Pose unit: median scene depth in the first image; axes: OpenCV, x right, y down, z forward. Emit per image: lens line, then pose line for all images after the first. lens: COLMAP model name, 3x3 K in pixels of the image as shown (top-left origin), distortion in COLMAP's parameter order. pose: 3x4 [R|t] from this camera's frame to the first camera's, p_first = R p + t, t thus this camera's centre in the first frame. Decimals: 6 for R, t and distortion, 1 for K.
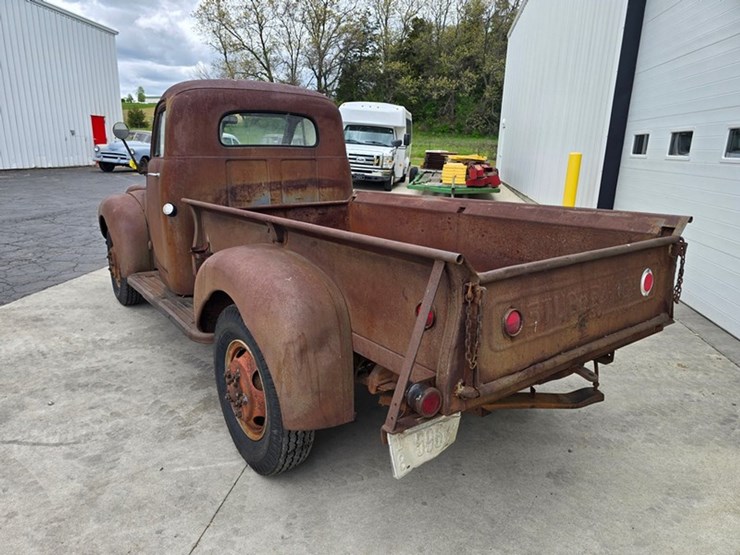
lens RADIAL K [[501.9, 0, 353.3], [0, 501.9, 281.8], [0, 0, 1]] dist [0.055106, -0.046726]
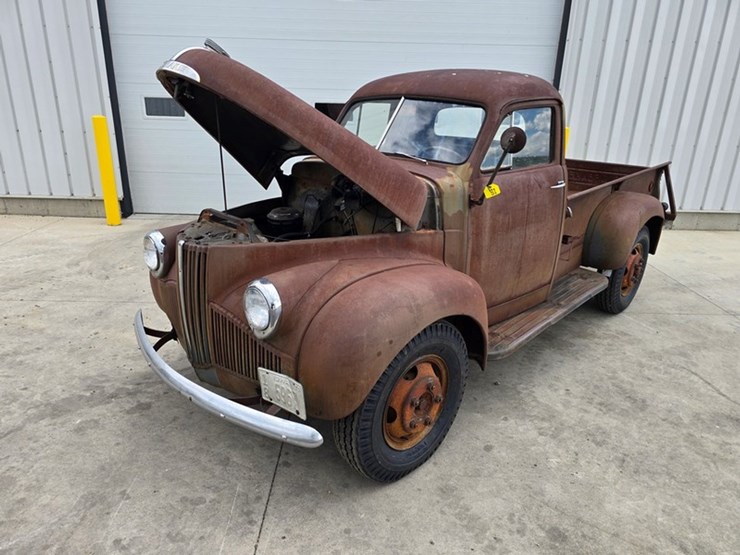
lens RADIAL K [[521.3, 0, 365.0], [0, 521.3, 267.5], [0, 0, 1]] dist [0.086786, -0.109258]
pose [[-0.208799, -0.331550, 0.920042, -0.277834], [0.221552, 0.900282, 0.374709, -0.114243], [-0.952532, 0.282076, -0.114522, 0.335321]]
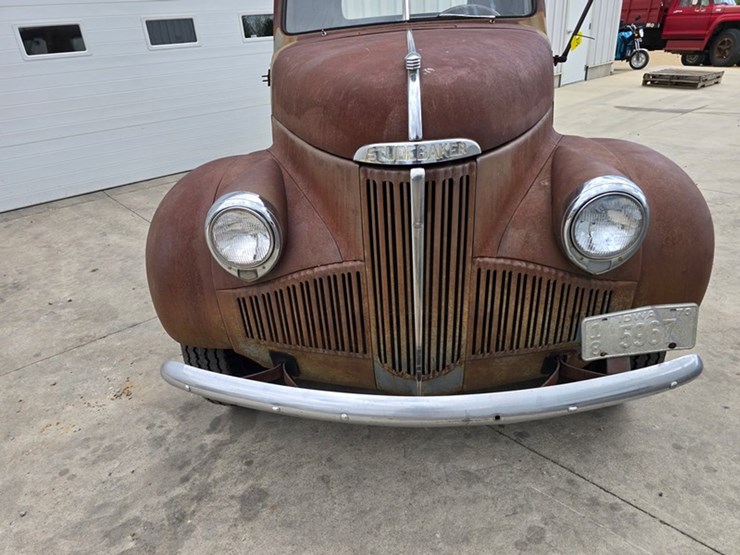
lens RADIAL K [[496.7, 0, 357.5], [0, 496.7, 281.1], [0, 0, 1]] dist [0.048229, -0.040320]
pose [[-0.775599, -0.240313, 0.583691, -0.165919], [0.226409, 0.757255, 0.612621, -0.112416], [-0.589224, 0.607301, -0.532917, 0.424451]]
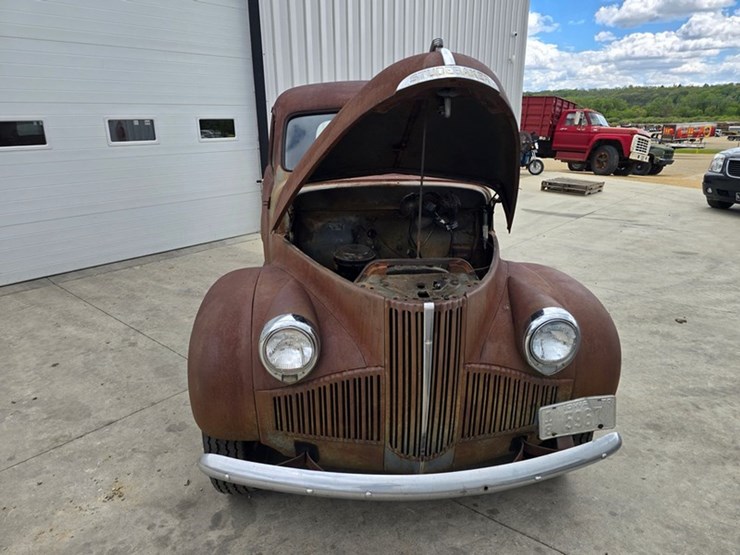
lens RADIAL K [[507.1, 0, 364.3], [0, 507.1, 272.5], [0, 0, 1]] dist [0.046767, -0.038272]
pose [[-0.866874, -0.153110, 0.474432, -0.163362], [0.126902, 0.852547, 0.507011, -0.140541], [-0.482104, 0.499721, -0.719621, 0.451282]]
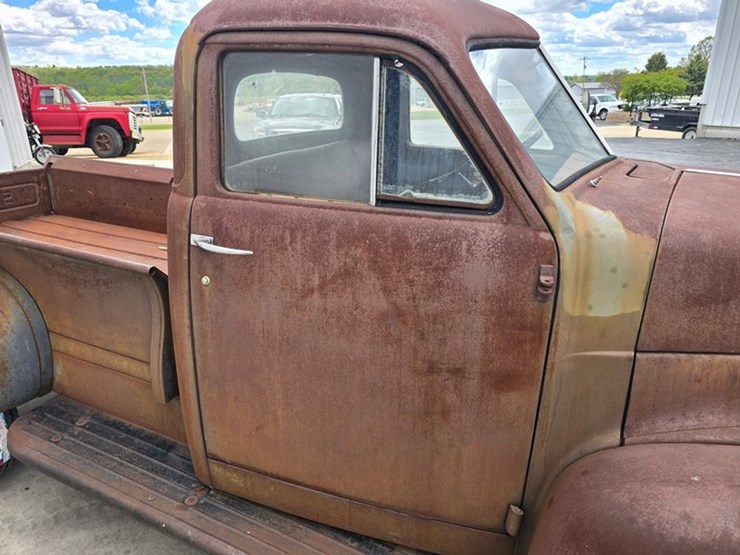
lens RADIAL K [[497.9, 0, 361.7], [0, 497.9, 268.6], [0, 0, 1]] dist [0.047358, -0.046468]
pose [[-0.867411, 0.162370, -0.470355, 0.014269], [-0.132139, 0.836157, 0.532335, -0.106389], [0.479726, 0.523906, -0.703837, 0.355368]]
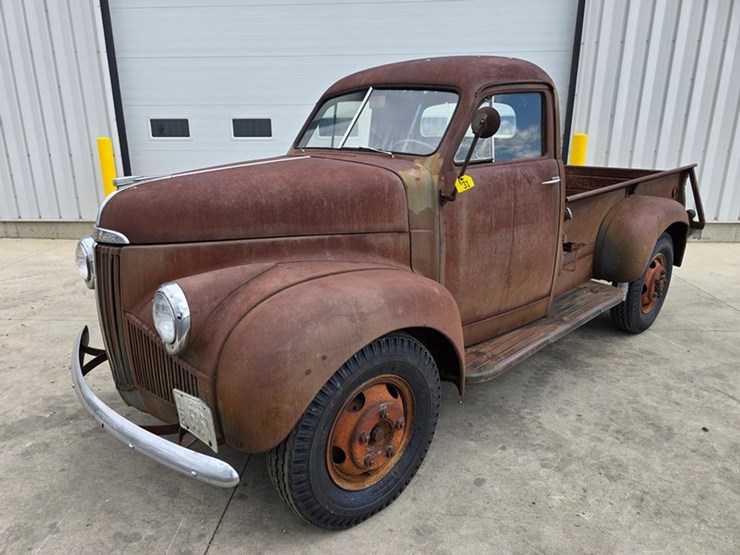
lens RADIAL K [[496.7, 0, 357.5], [0, 496.7, 281.1], [0, 0, 1]] dist [0.048229, -0.040320]
pose [[-0.127184, -0.304218, 0.944074, -0.257002], [0.264259, 0.907009, 0.327875, -0.091844], [-0.956029, 0.291181, -0.034965, 0.310080]]
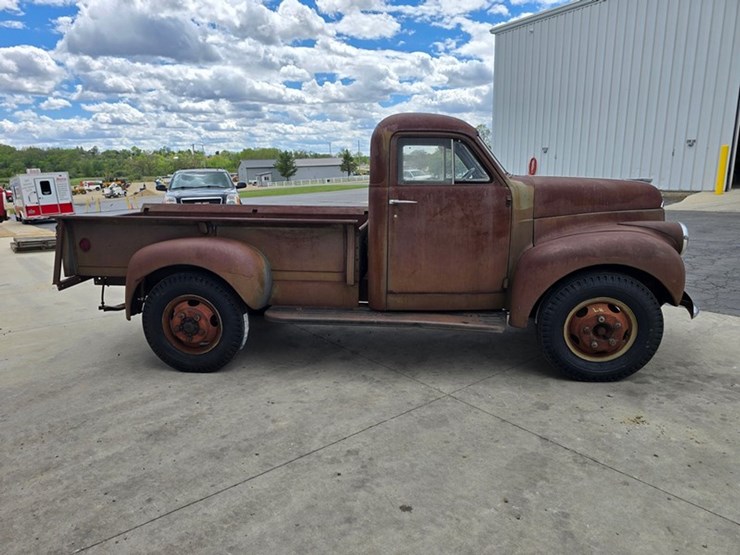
lens RADIAL K [[497.6, 0, 361.2], [0, 497.6, 277.9], [0, 0, 1]] dist [0.060008, -0.052328]
pose [[-0.656826, 0.169866, -0.734660, 0.187033], [-0.177606, 0.912032, 0.369666, -0.113798], [0.732828, 0.373286, -0.568877, 0.417611]]
